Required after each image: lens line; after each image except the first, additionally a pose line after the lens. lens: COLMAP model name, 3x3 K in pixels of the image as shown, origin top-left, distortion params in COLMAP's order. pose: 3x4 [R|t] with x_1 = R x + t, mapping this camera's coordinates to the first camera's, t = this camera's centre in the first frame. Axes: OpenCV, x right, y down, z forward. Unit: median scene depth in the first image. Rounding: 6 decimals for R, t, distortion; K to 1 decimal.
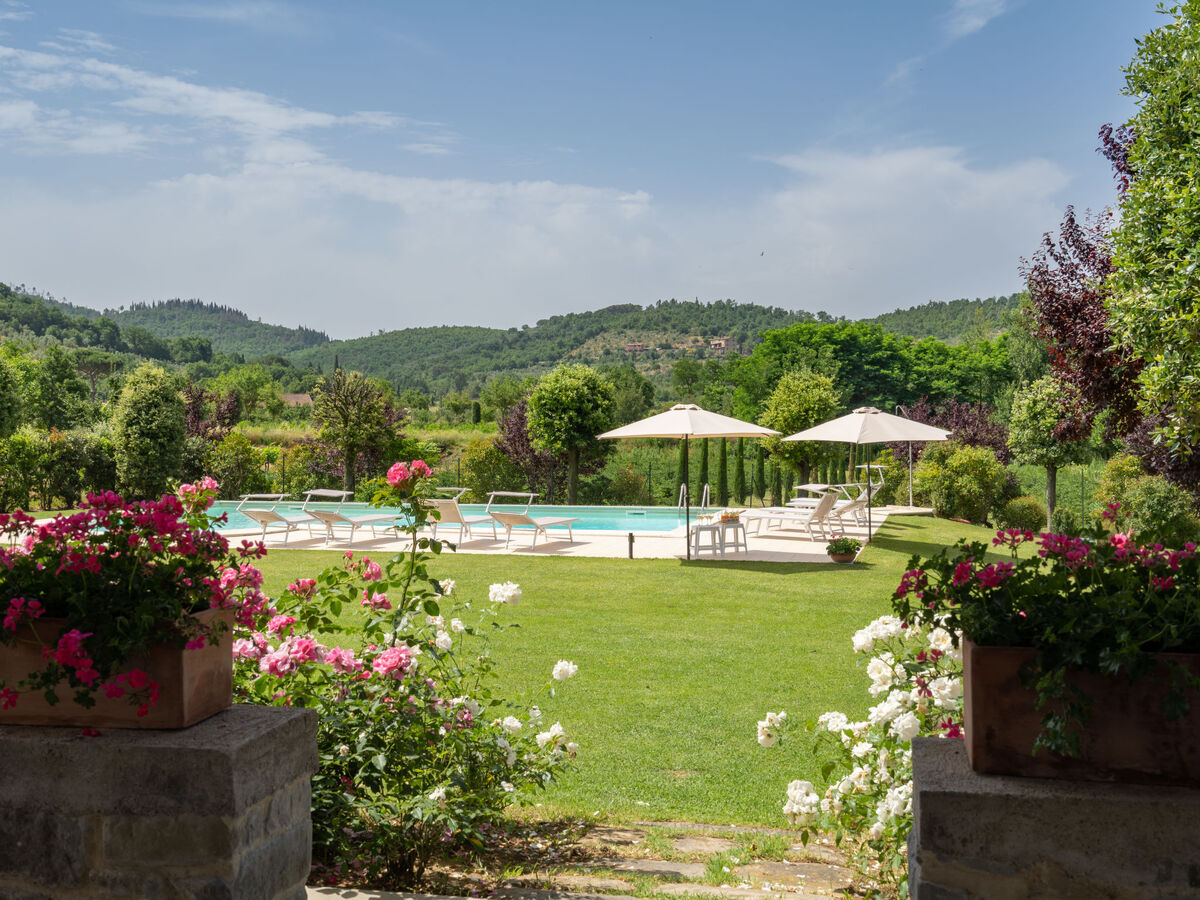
lens RADIAL K [[1351.1, 0, 597.6], [0, 1351.1, 450.5], [0, 0, 1]] dist [0.003565, 0.000000]
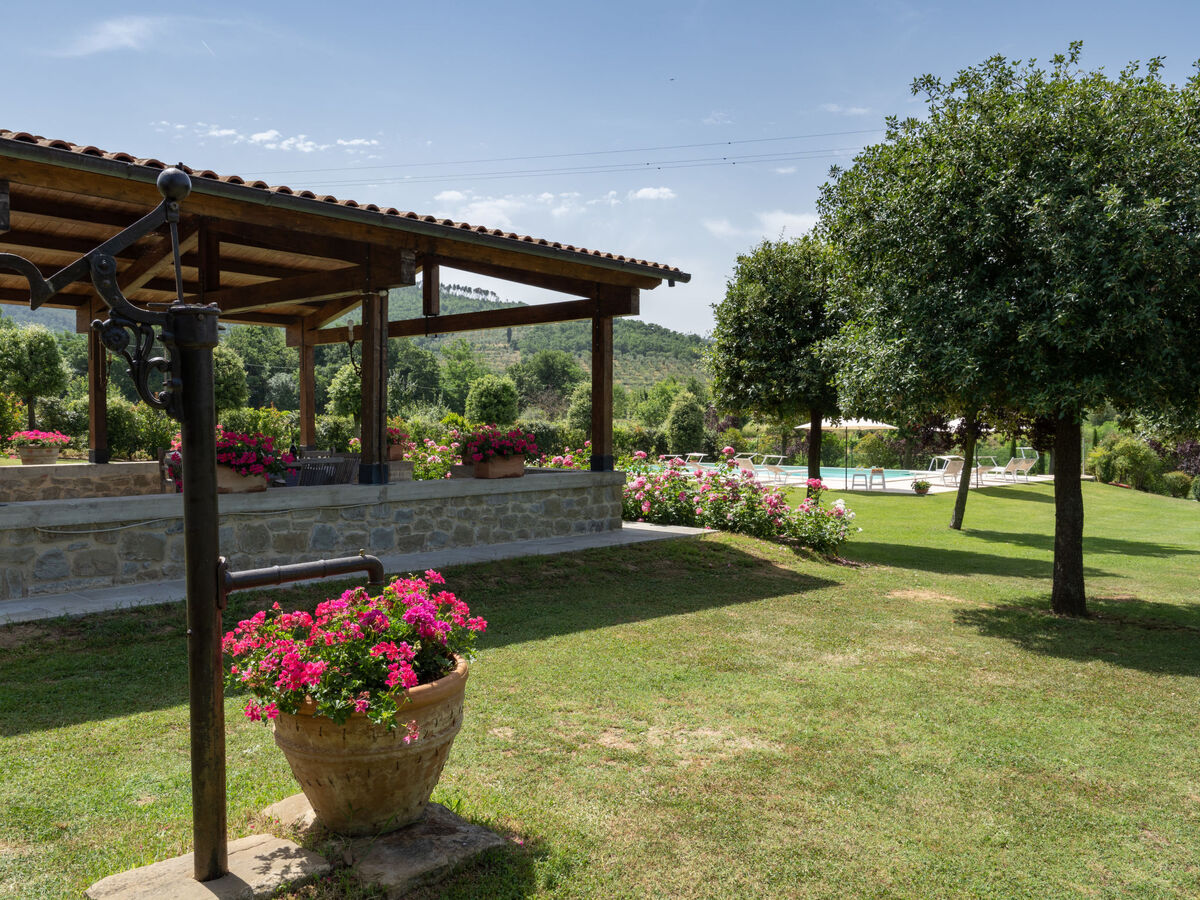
lens RADIAL K [[946.4, 0, 594.6], [0, 946.4, 454.3], [0, 0, 1]] dist [0.003376, 0.006250]
pose [[0.866052, 0.018905, -0.499597, 0.071963], [-0.013445, 0.999804, 0.014527, 0.002098], [0.499774, -0.005864, 0.866136, -0.063907]]
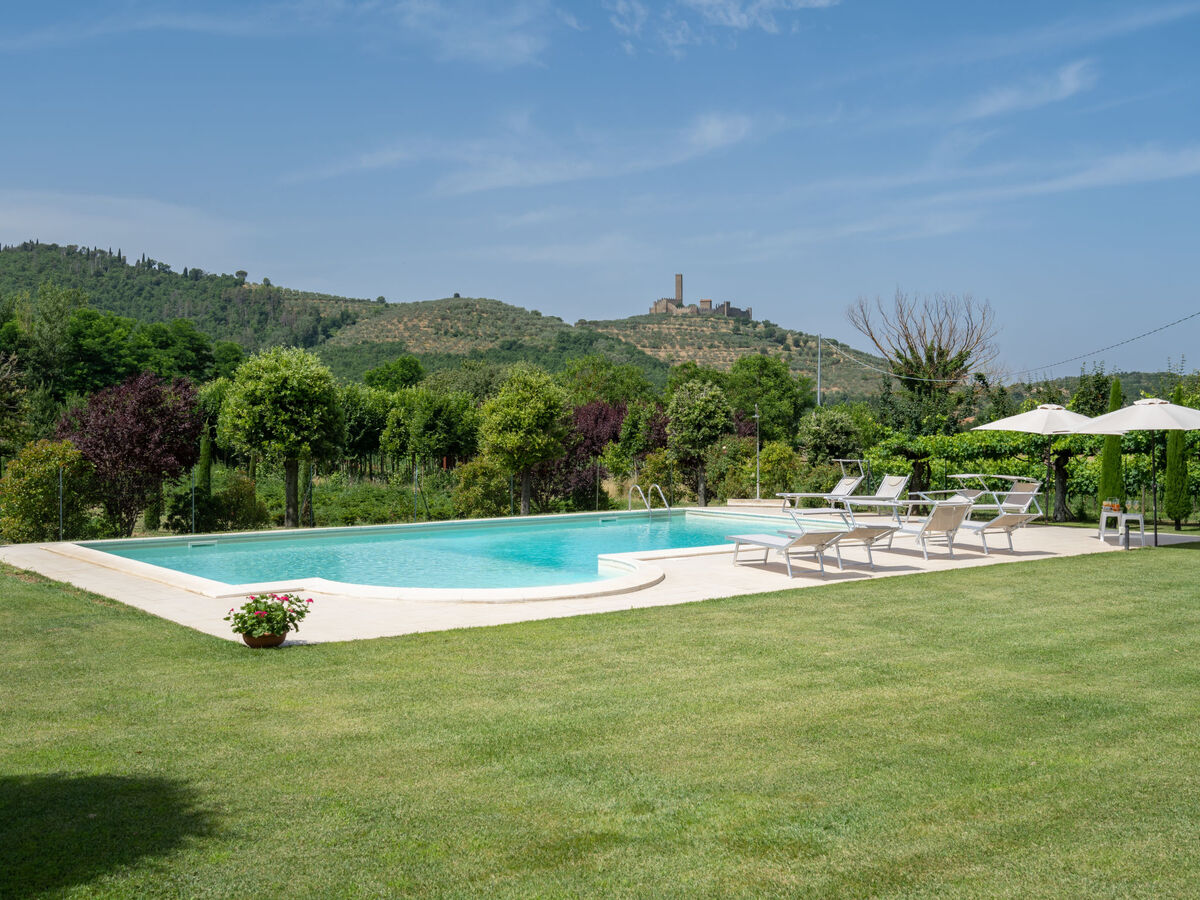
lens RADIAL K [[1280.1, 0, 598.0], [0, 1280.1, 449.2], [0, 0, 1]] dist [0.019166, 0.000000]
pose [[0.610375, -0.012601, 0.792013, -0.161519], [0.014817, 0.999880, 0.004490, -0.001100], [-0.791974, 0.008994, 0.610488, 0.120620]]
